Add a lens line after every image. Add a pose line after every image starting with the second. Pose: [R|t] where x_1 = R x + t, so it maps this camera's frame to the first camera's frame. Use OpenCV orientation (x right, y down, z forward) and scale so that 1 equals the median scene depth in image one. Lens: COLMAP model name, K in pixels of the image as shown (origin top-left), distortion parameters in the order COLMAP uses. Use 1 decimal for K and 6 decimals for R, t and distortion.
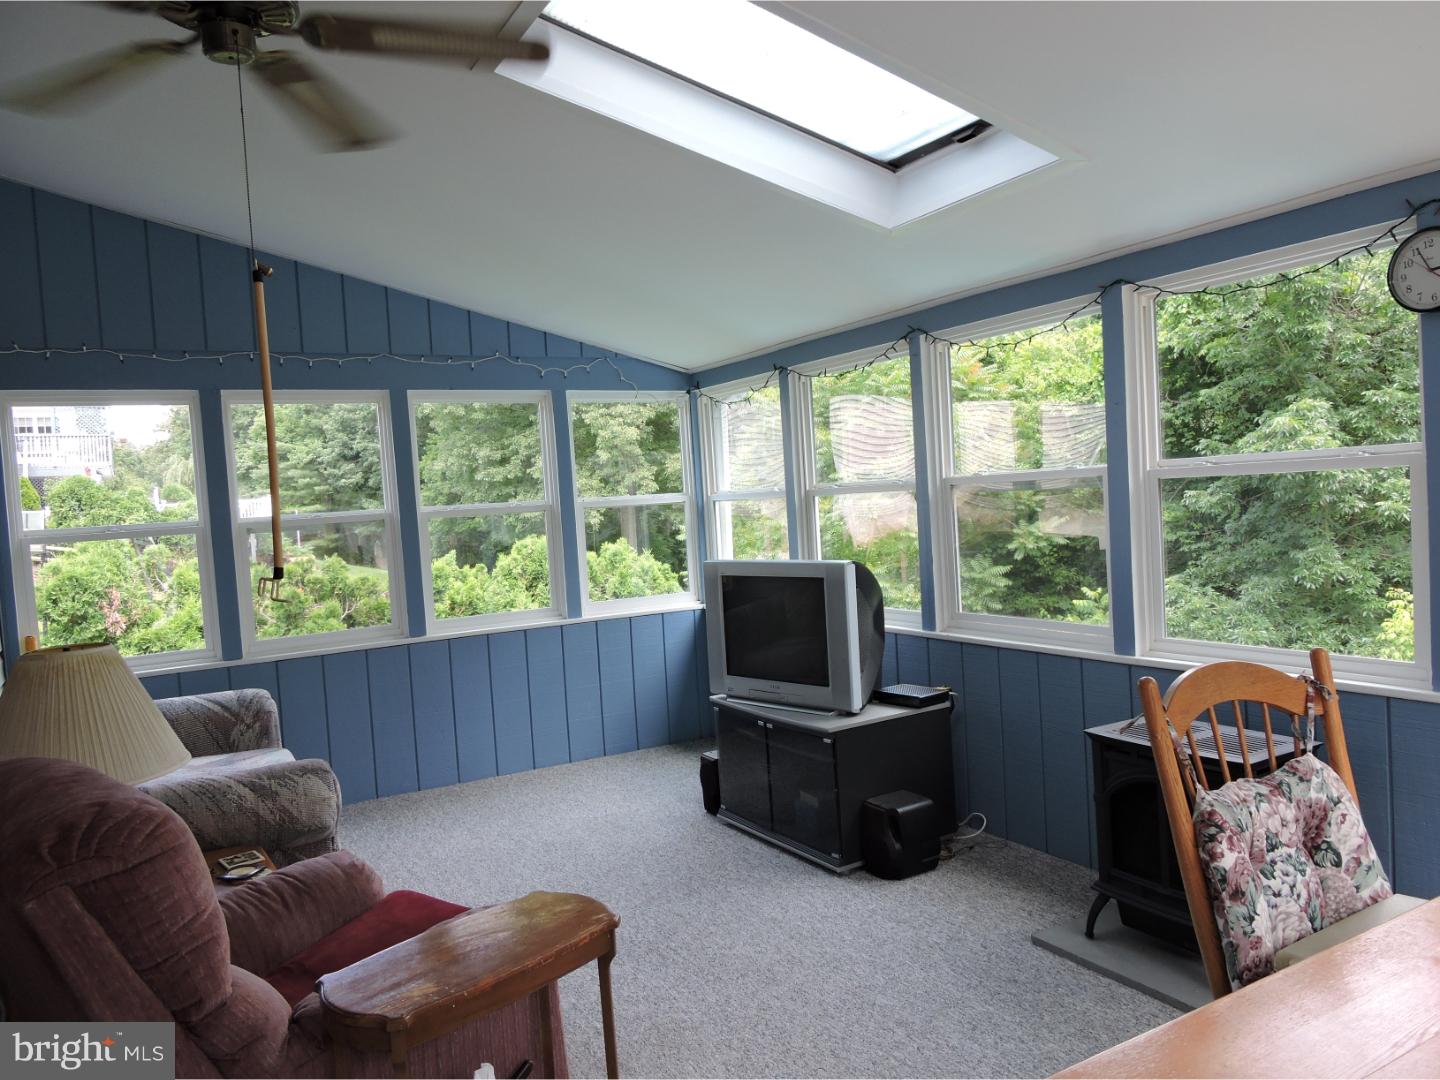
lens RADIAL K [[1056.5, 0, 724.1], [0, 1056.5, 540.6], [0, 0, 1]] dist [0.026785, 0.002526]
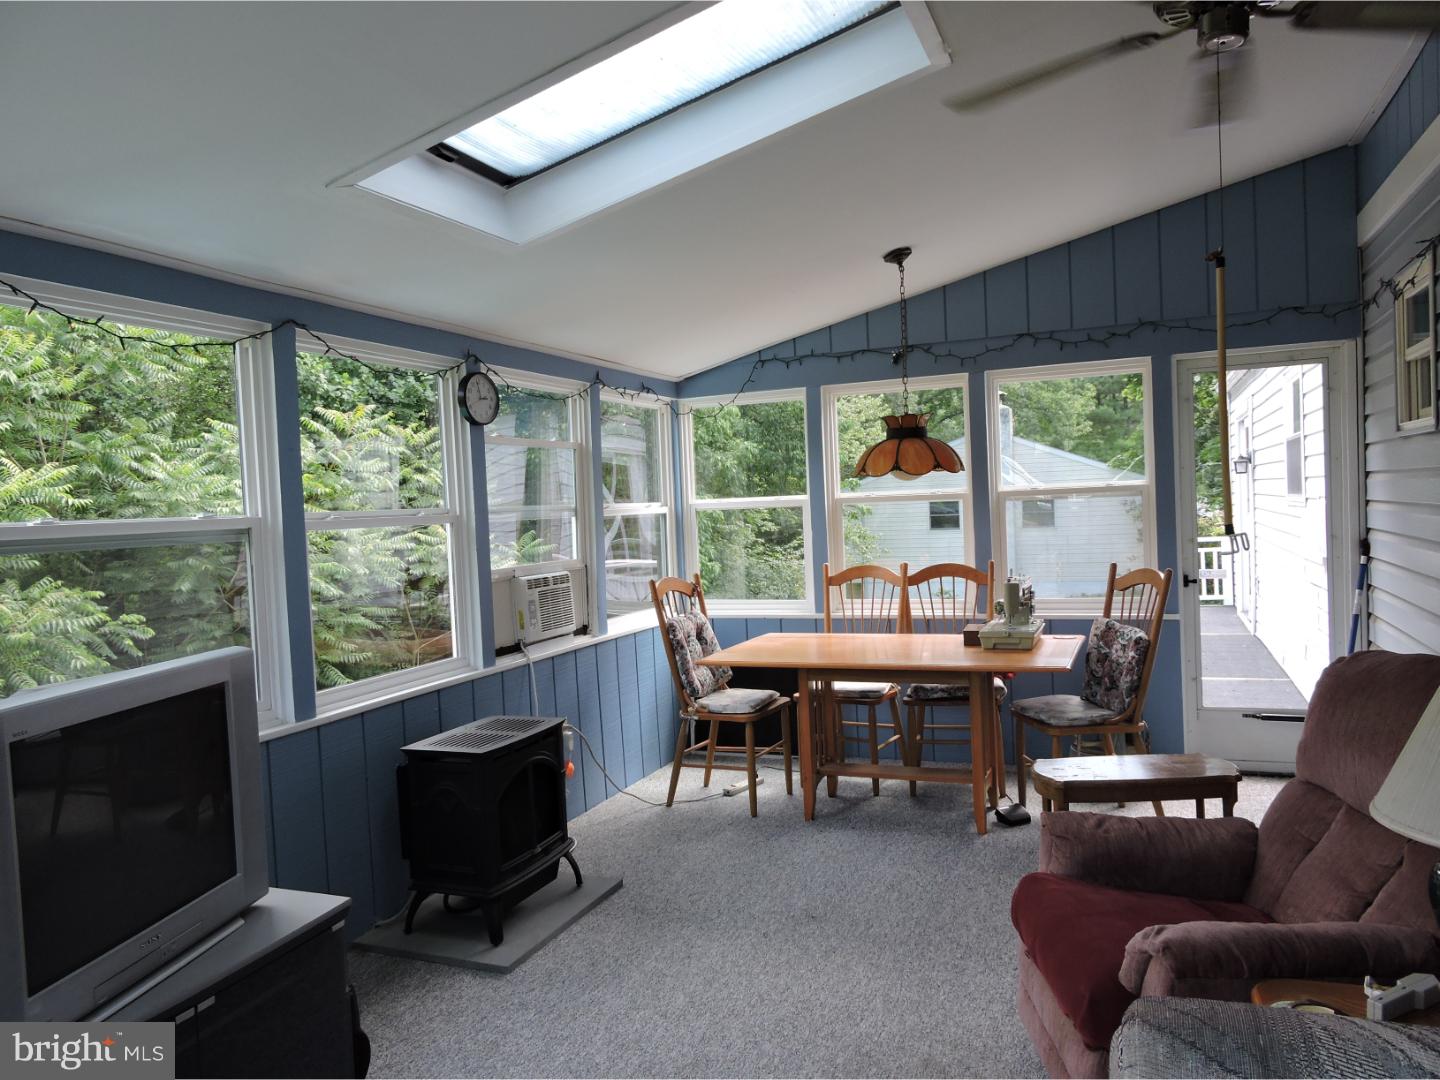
lens RADIAL K [[1056.5, 0, 724.1], [0, 1056.5, 540.6], [0, 0, 1]] dist [0.026785, 0.002526]
pose [[-0.618482, 0.060963, 0.783431, -0.589639], [0.116702, 0.993056, 0.014856, -0.019026], [-0.777085, 0.100616, -0.621301, 1.289072]]
